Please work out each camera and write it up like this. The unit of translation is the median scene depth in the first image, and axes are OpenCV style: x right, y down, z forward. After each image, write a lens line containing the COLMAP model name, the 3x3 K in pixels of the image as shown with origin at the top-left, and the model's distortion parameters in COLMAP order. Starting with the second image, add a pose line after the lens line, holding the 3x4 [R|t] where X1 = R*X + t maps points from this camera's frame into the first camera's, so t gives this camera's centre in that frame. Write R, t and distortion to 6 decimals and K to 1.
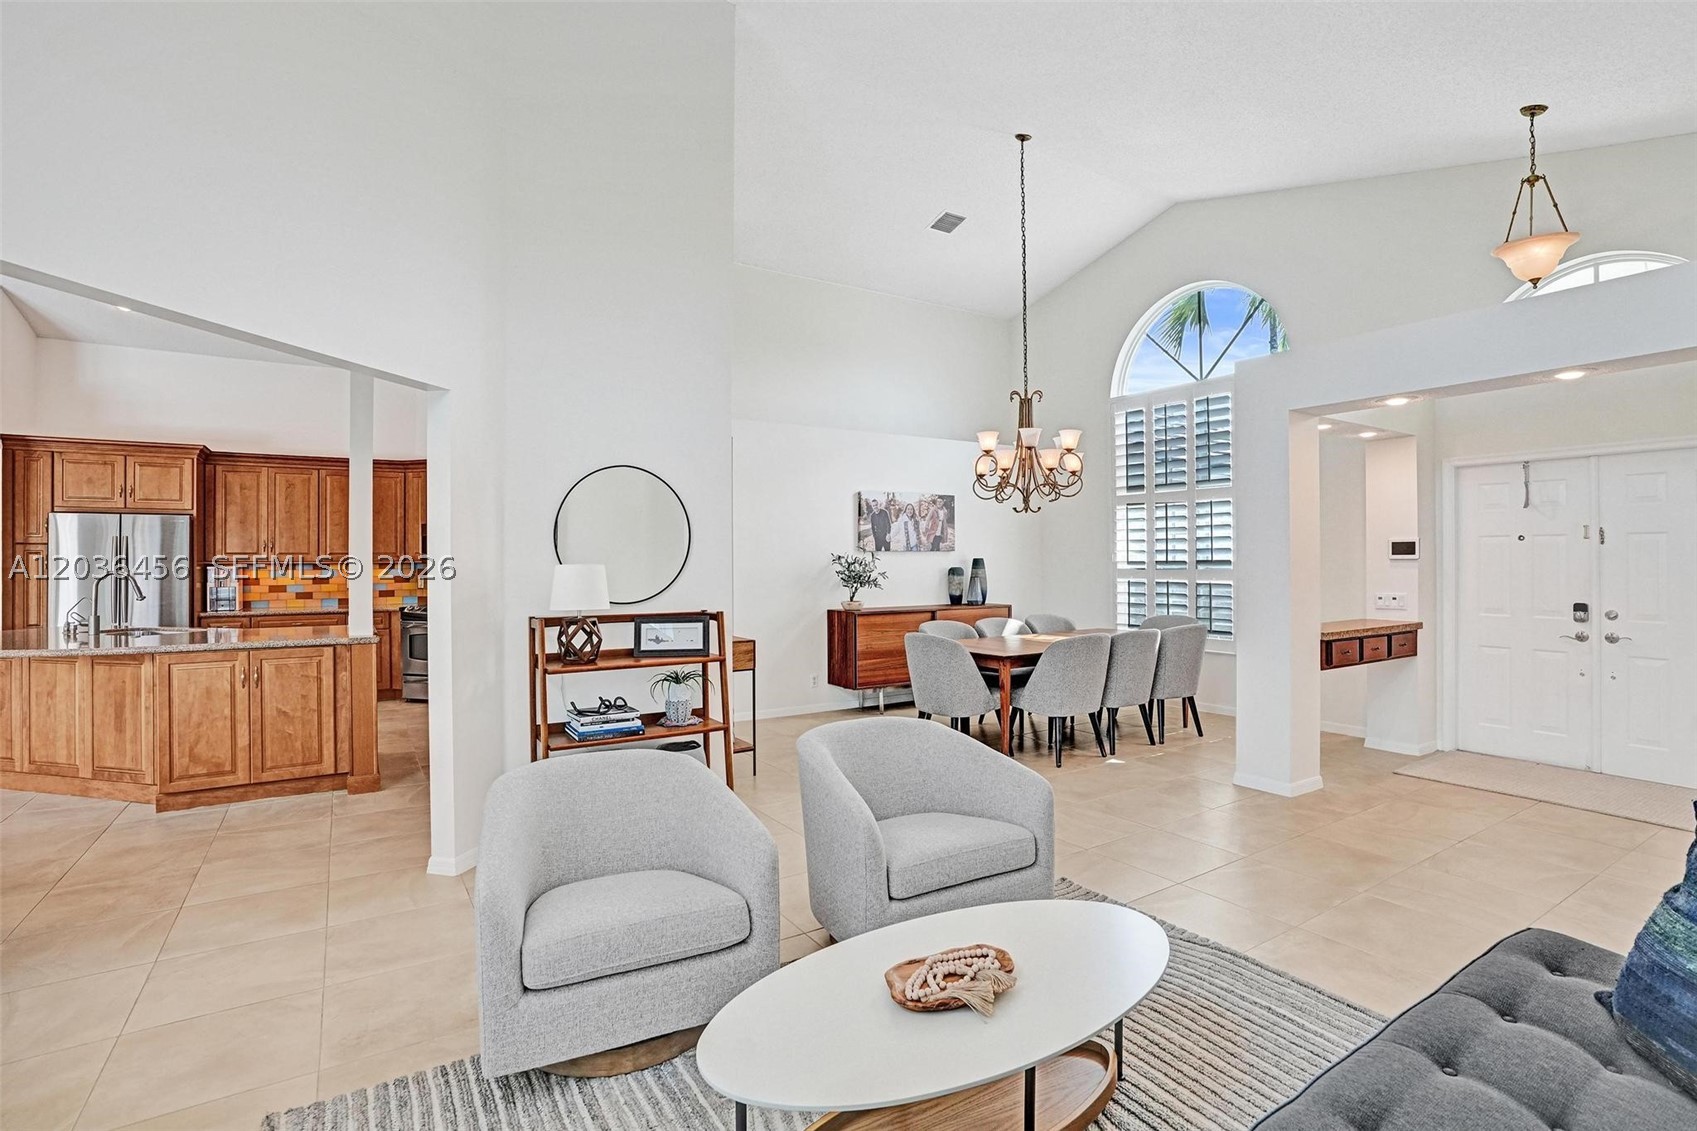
lens RADIAL K [[804.0, 0, 852.5], [0, 804.0, 557.3], [0, 0, 1]] dist [-0.068731, 0.027157]
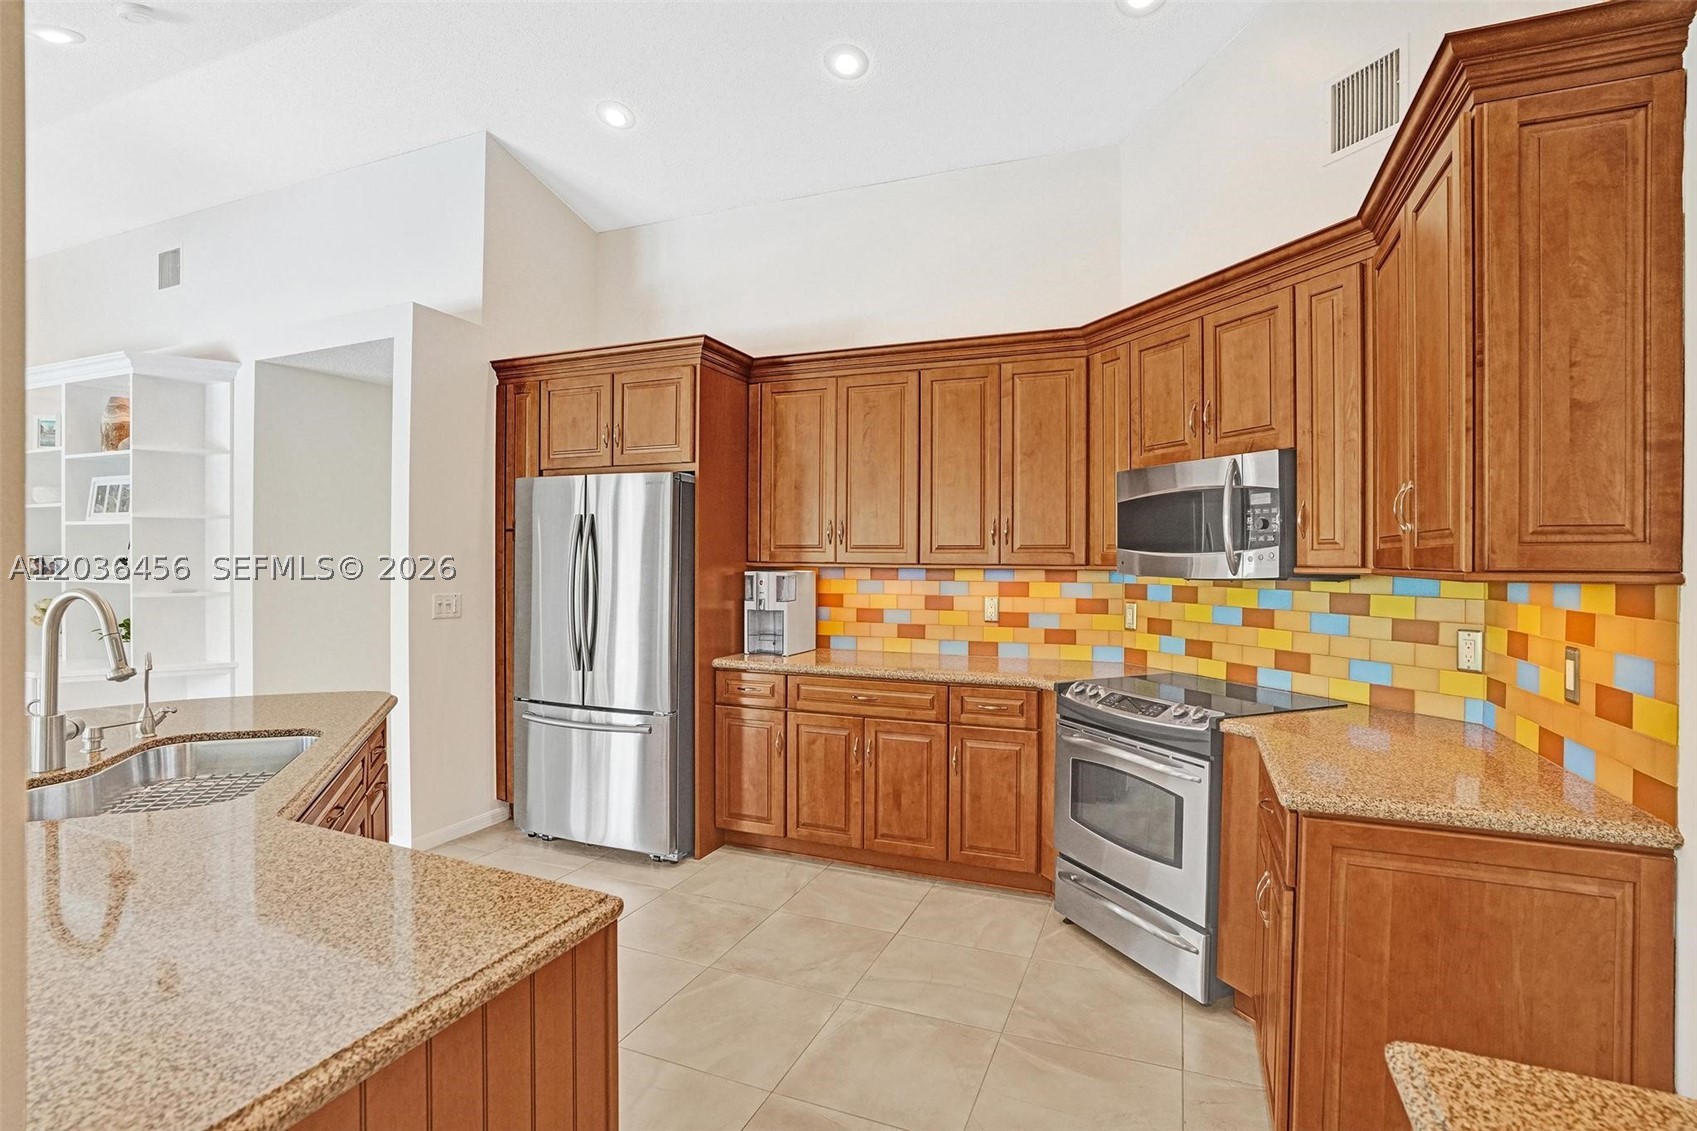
lens RADIAL K [[825.0, 0, 848.5], [0, 825.0, 565.5], [0, 0, 1]] dist [-0.057836, 0.000083]
pose [[0.586894, 0.017877, -0.809467, -0.507668], [-0.008858, 0.999838, 0.015659, -0.002594], [0.809615, -0.002020, 0.586957, 1.129367]]
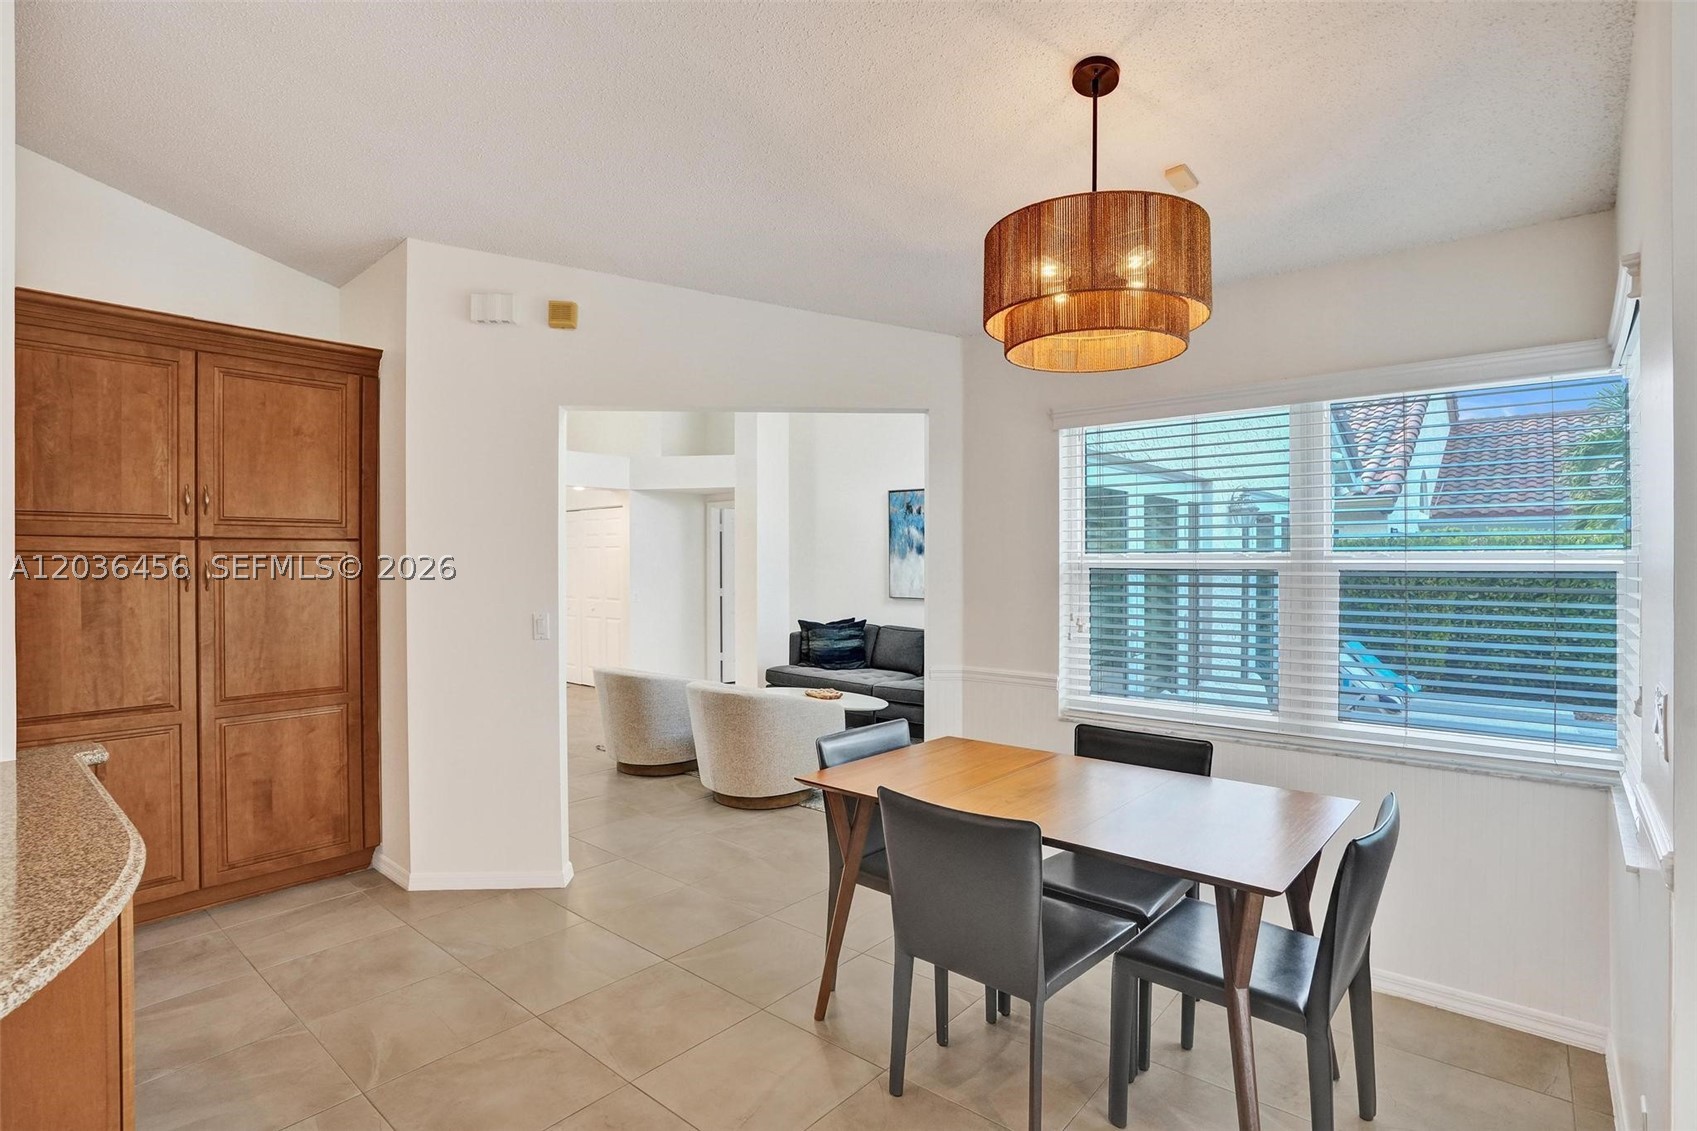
lens RADIAL K [[825.0, 0, 848.5], [0, 825.0, 565.5], [0, 0, 1]] dist [-0.057836, 0.000083]
pose [[-0.287715, 0.008339, 0.957680, -1.219093], [0.001934, 0.999965, -0.008127, -0.000256], [-0.957714, -0.000486, -0.287721, 0.706030]]
